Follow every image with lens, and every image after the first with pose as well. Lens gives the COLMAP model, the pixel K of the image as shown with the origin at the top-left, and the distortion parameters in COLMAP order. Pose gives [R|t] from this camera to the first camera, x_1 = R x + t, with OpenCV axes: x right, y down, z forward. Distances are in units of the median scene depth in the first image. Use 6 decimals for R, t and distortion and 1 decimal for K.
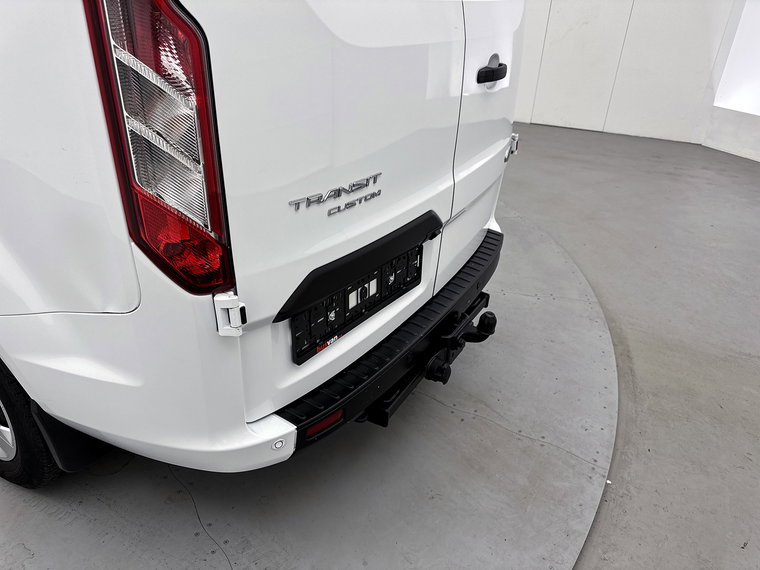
lens RADIAL K [[558.3, 0, 380.5], [0, 558.3, 300.4], [0, 0, 1]] dist [-0.031261, -0.009061]
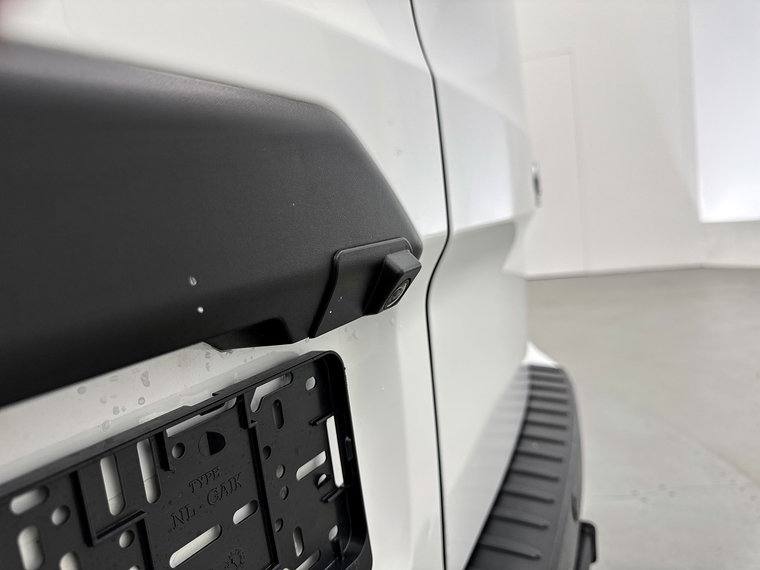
lens RADIAL K [[558.3, 0, 380.5], [0, 558.3, 300.4], [0, 0, 1]] dist [-0.031261, -0.009061]
pose [[0.979956, -0.183970, 0.076426, 0.056492], [0.199213, 0.903806, -0.378747, -0.031971], [0.000604, 0.386381, 0.922339, 0.593307]]
